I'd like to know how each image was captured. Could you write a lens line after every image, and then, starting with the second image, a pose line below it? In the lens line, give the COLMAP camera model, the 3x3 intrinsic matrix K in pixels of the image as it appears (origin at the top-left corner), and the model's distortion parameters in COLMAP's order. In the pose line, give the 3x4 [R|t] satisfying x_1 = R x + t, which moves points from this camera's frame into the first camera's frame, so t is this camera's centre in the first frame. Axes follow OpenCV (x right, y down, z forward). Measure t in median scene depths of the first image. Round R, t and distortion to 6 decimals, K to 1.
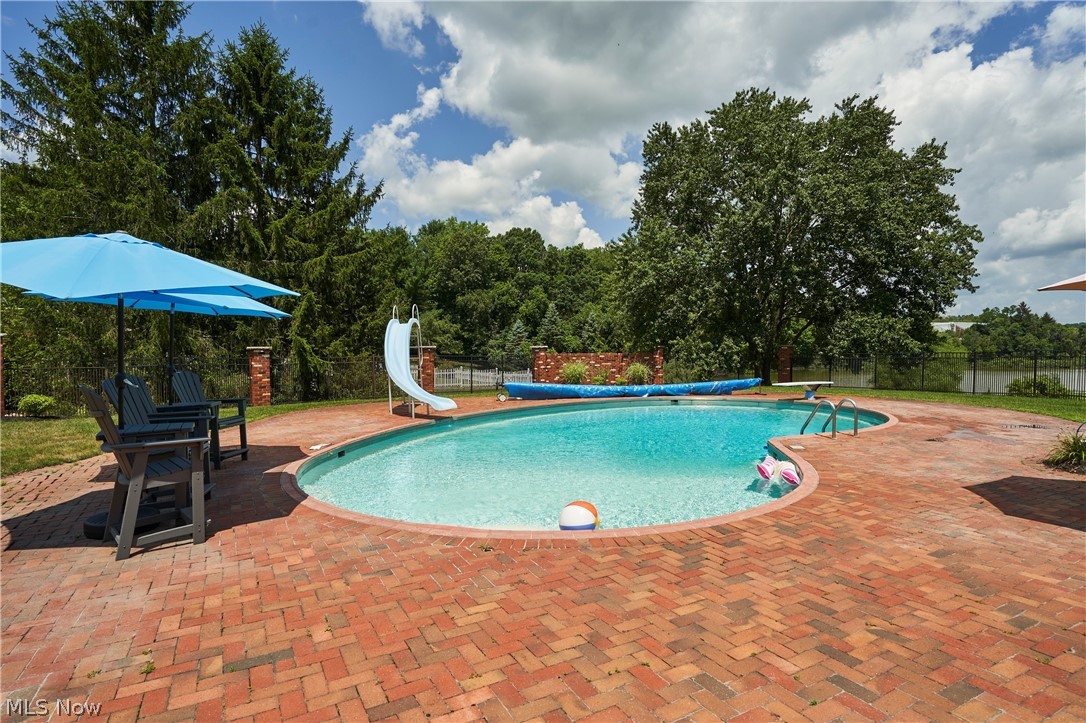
lens RADIAL K [[560.5, 0, 551.4], [0, 560.5, 361.6], [0, 0, 1]] dist [-0.014666, 0.002369]
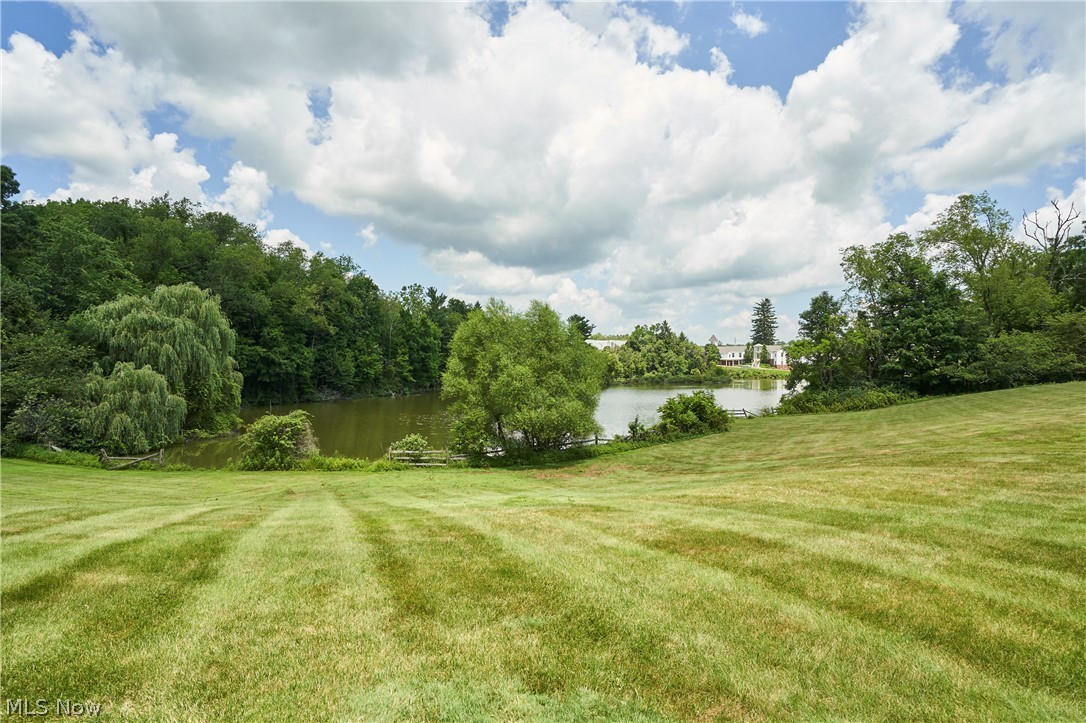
lens RADIAL K [[586.5, 0, 542.5], [0, 586.5, 362.1], [0, 0, 1]] dist [-0.032707, 0.000205]
pose [[0.877760, -0.002582, 0.479094, 0.893667], [0.020337, 0.999285, -0.031875, 0.019718], [-0.478669, 0.037722, 0.877184, 1.109834]]
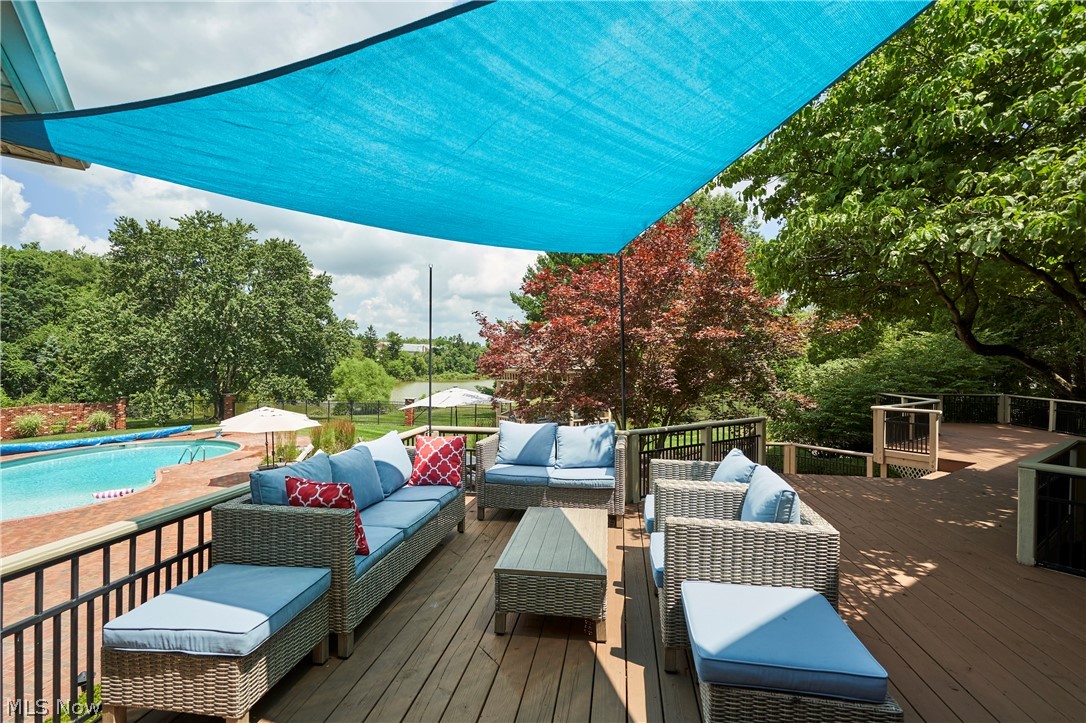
lens RADIAL K [[509.0, 0, 543.6], [0, 509.0, 362.7], [0, 0, 1]] dist [0.004367, -0.000372]
pose [[0.669351, 0.006845, 0.742915, -0.035019], [0.004597, 0.999900, -0.013354, -0.088867], [-0.742932, 0.012354, 0.669253, -0.539273]]
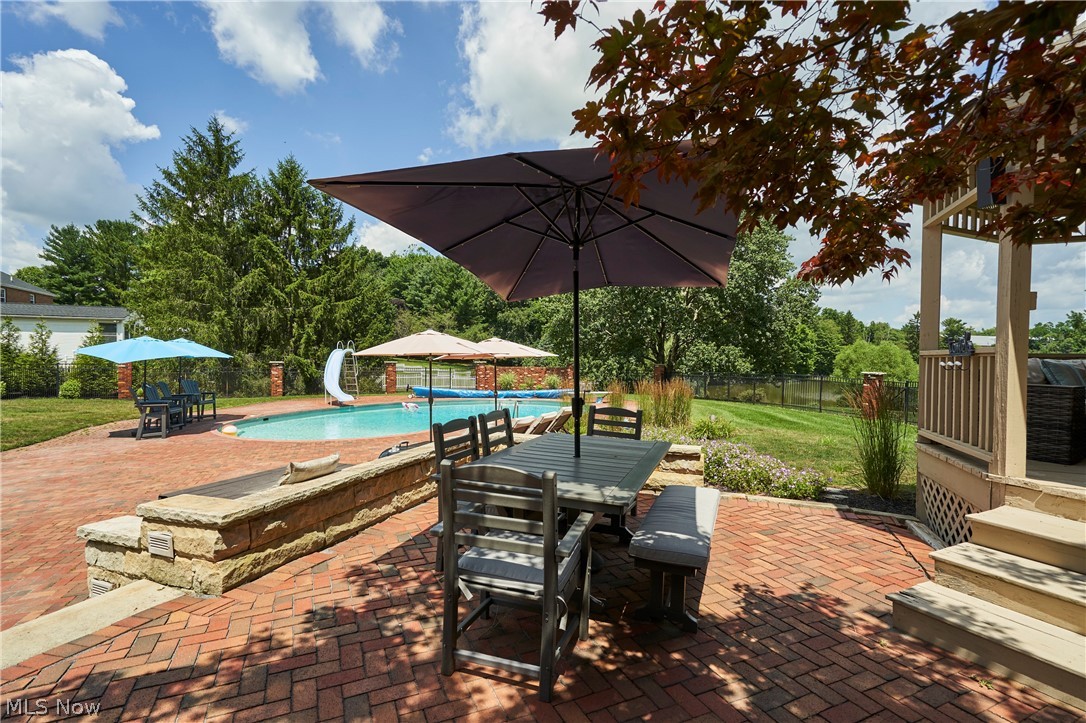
lens RADIAL K [[509.0, 0, 546.1], [0, 509.0, 365.6], [0, 0, 1]] dist [0.004367, -0.000372]
pose [[0.989940, 0.020521, -0.139990, 0.312882], [-0.020668, 0.999786, 0.000403, -0.020248], [0.139968, 0.002494, 0.990153, -0.253197]]
